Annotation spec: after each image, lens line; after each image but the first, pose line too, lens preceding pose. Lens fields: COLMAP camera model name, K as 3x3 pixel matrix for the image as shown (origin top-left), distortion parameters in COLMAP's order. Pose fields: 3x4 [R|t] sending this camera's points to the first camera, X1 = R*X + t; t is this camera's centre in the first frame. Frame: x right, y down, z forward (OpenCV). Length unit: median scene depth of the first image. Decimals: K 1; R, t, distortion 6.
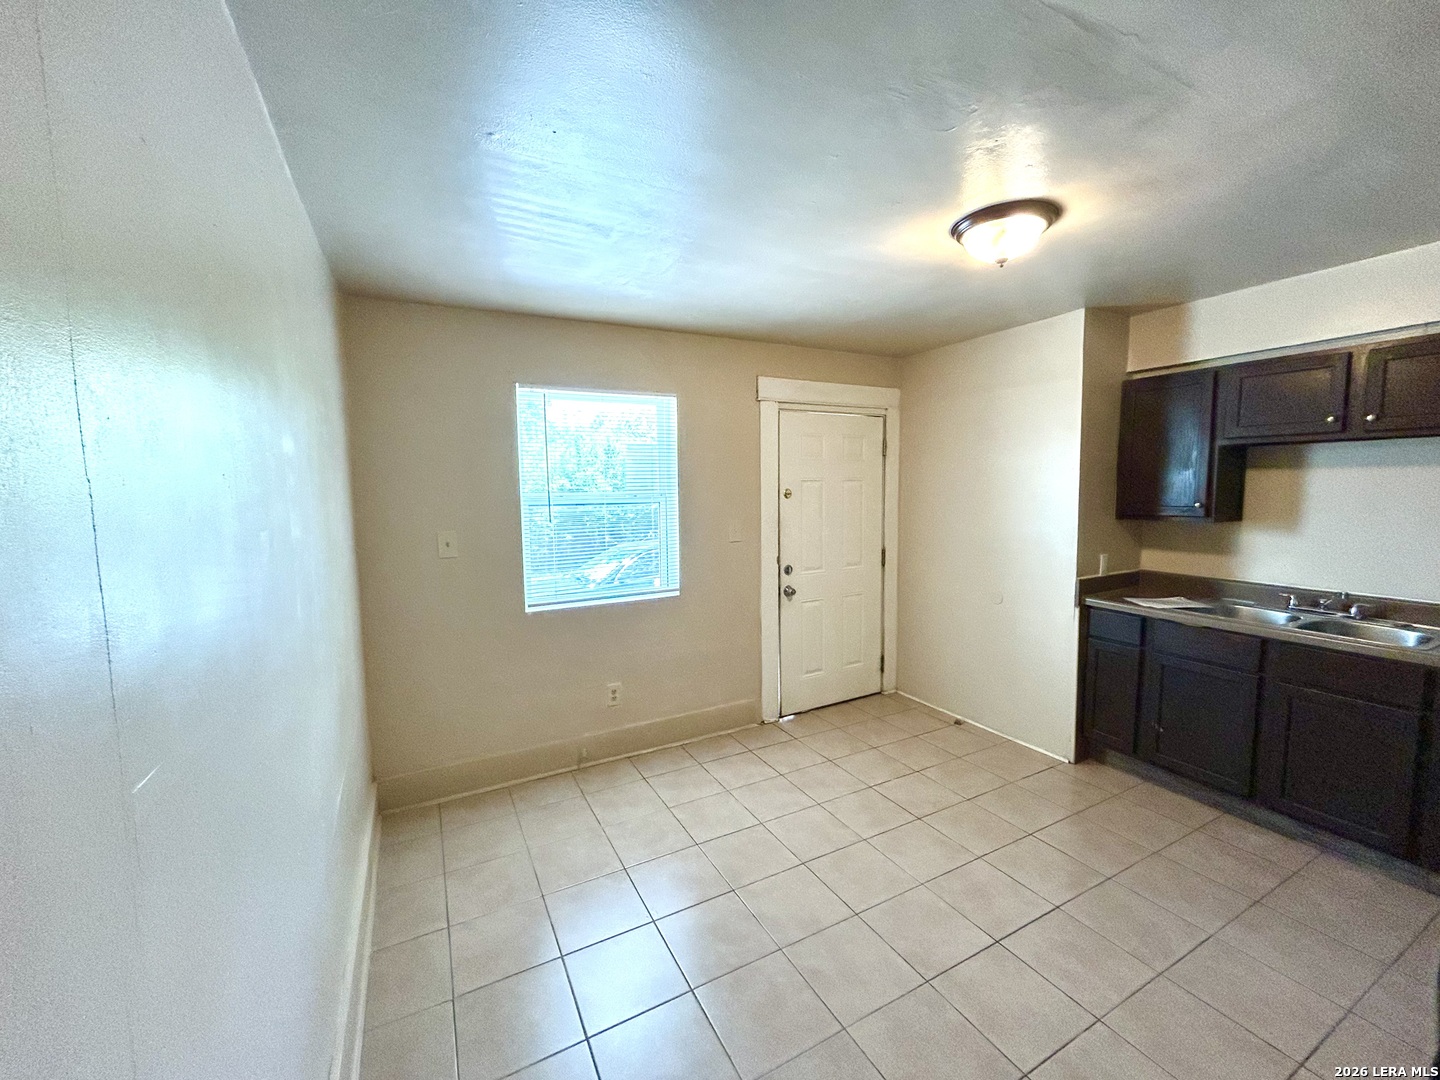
lens RADIAL K [[575.2, 0, 717.4], [0, 575.2, 544.3], [0, 0, 1]] dist [-0.001897, -0.000210]
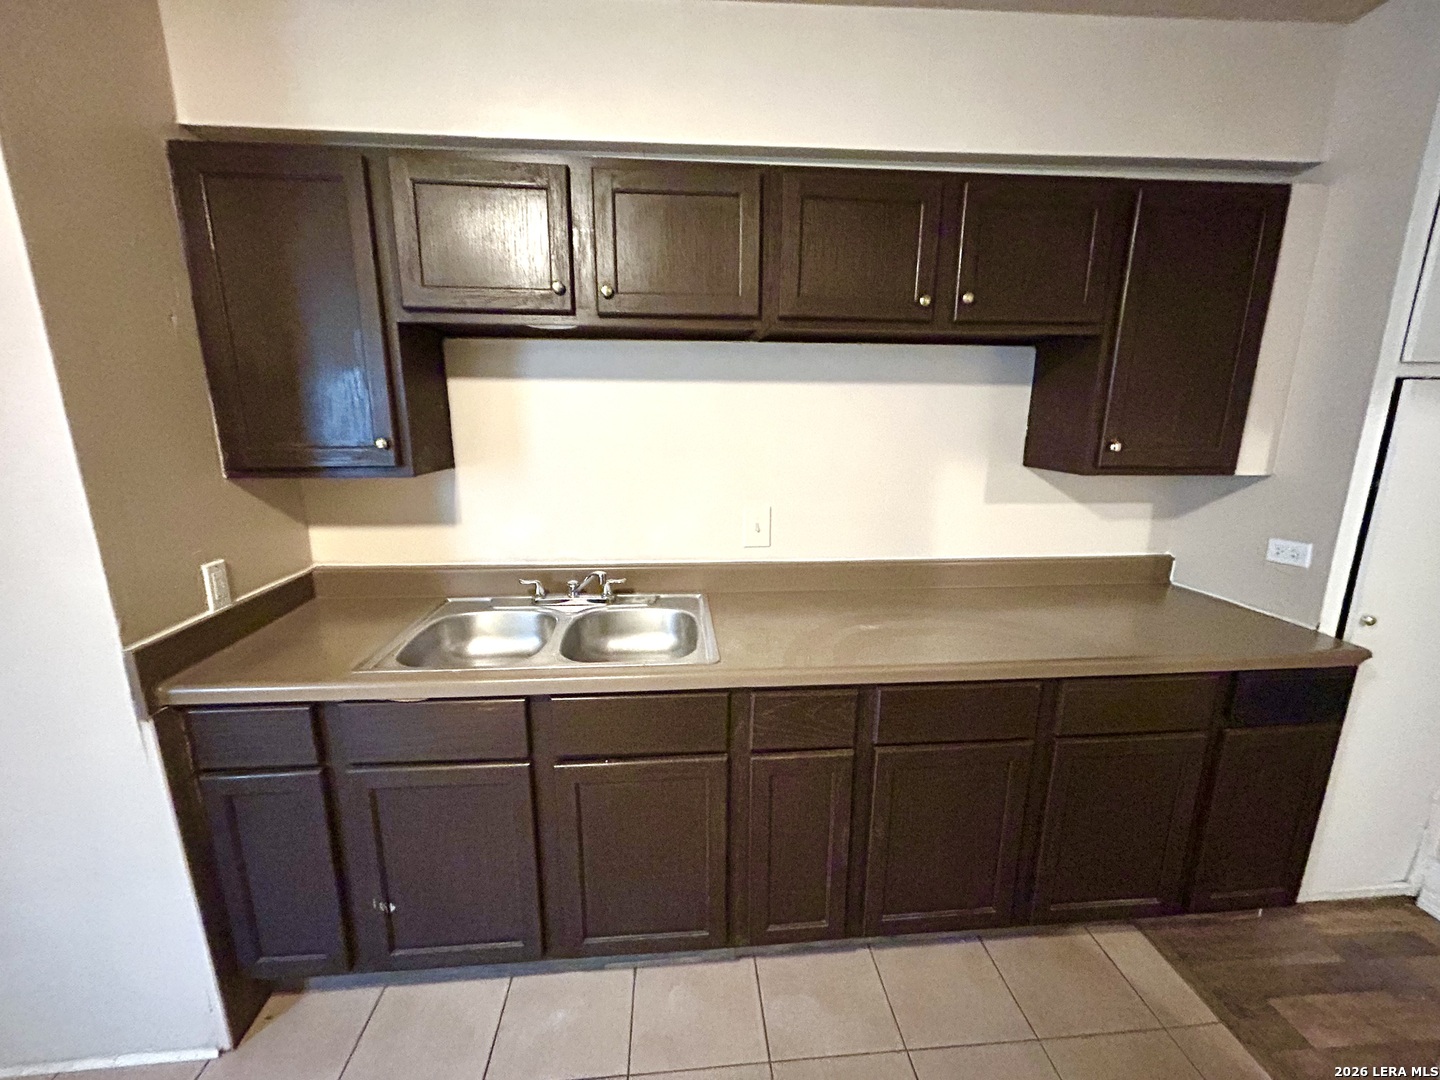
lens RADIAL K [[575.2, 0, 717.4], [0, 575.2, 544.3], [0, 0, 1]] dist [-0.001897, -0.000210]
pose [[0.392543, -0.177007, 0.902540, 0.490563], [0.088073, 0.984031, 0.154683, -0.033419], [-0.915507, 0.018770, 0.401864, 0.539185]]
